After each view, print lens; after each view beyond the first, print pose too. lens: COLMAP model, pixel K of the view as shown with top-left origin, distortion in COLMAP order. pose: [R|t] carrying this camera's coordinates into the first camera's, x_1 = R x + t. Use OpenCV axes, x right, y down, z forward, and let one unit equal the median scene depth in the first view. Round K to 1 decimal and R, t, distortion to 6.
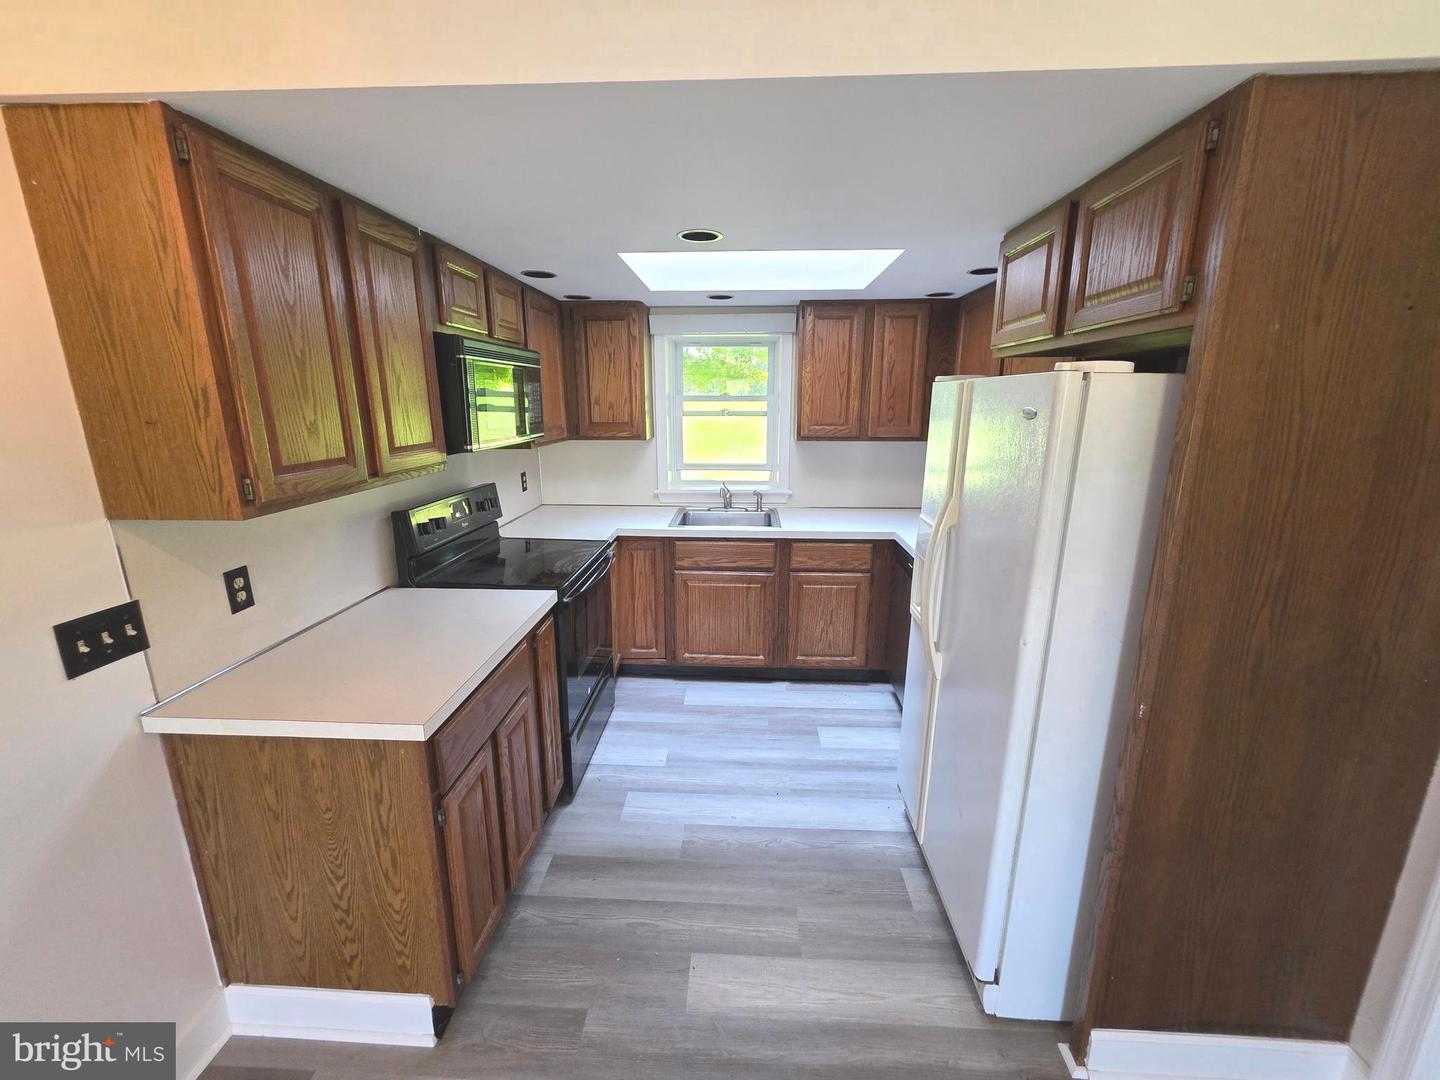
lens RADIAL K [[575.2, 0, 720.6], [0, 575.2, 531.0], [0, 0, 1]] dist [0.001411, -0.000234]
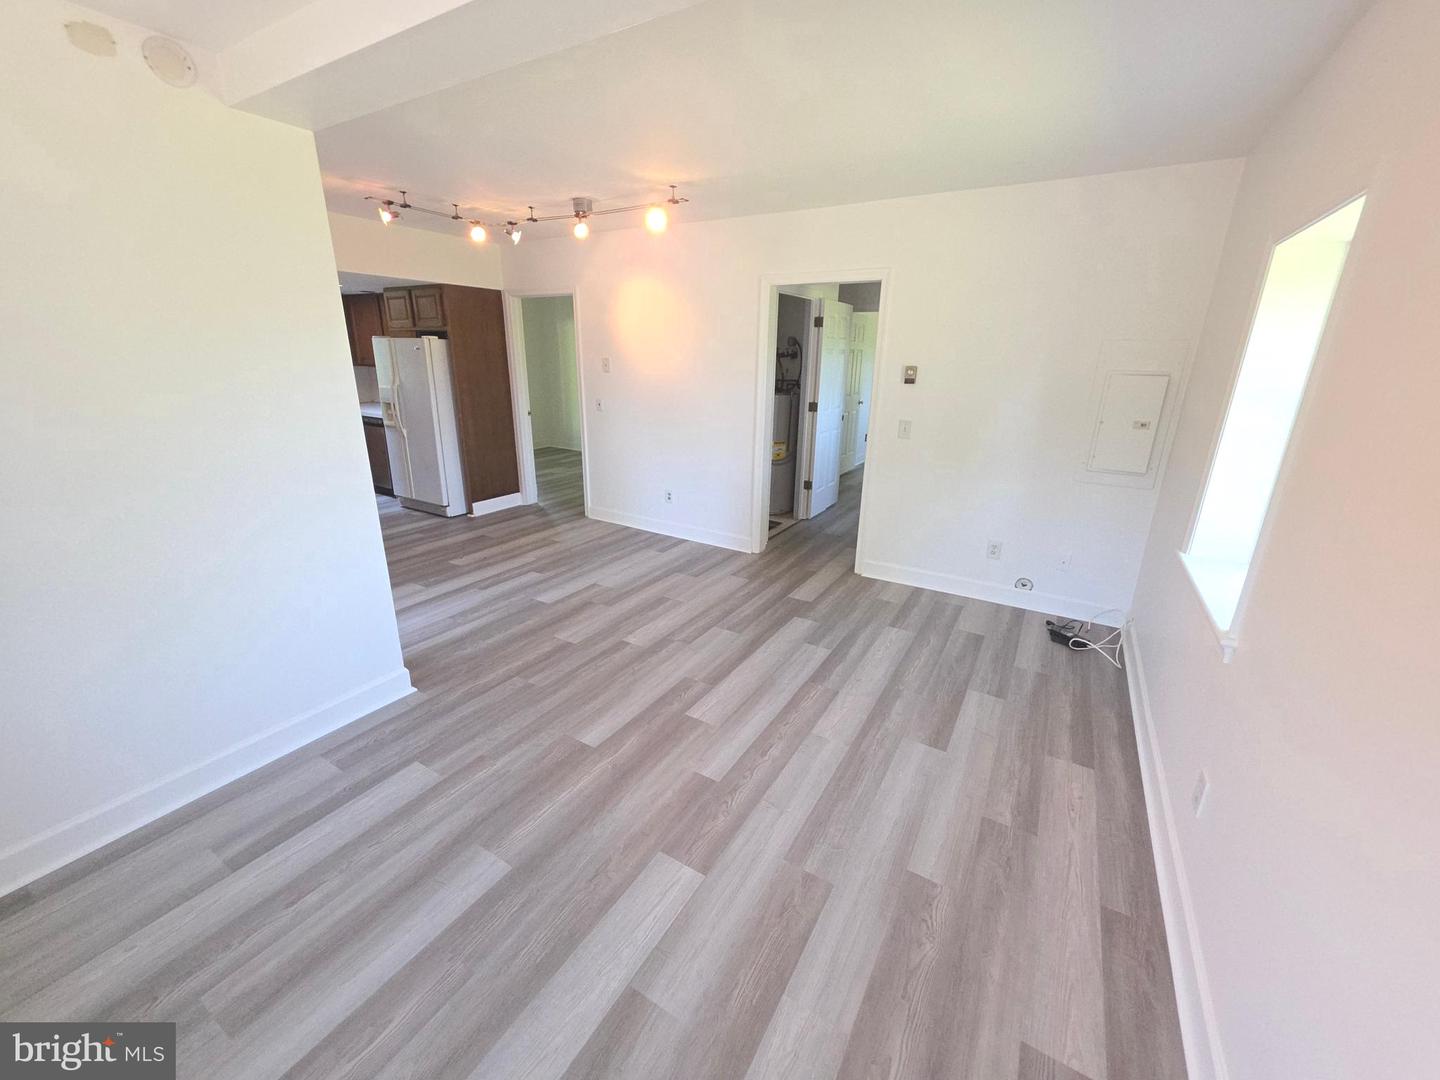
lens RADIAL K [[575.2, 0, 715.9], [0, 575.2, 540.4], [0, 0, 1]] dist [0.001411, -0.000234]
pose [[0.486919, -0.263701, 0.832689, -2.073162], [0.178246, 0.963274, 0.200826, 0.629335], [-0.855066, 0.050637, 0.516040, -2.690151]]
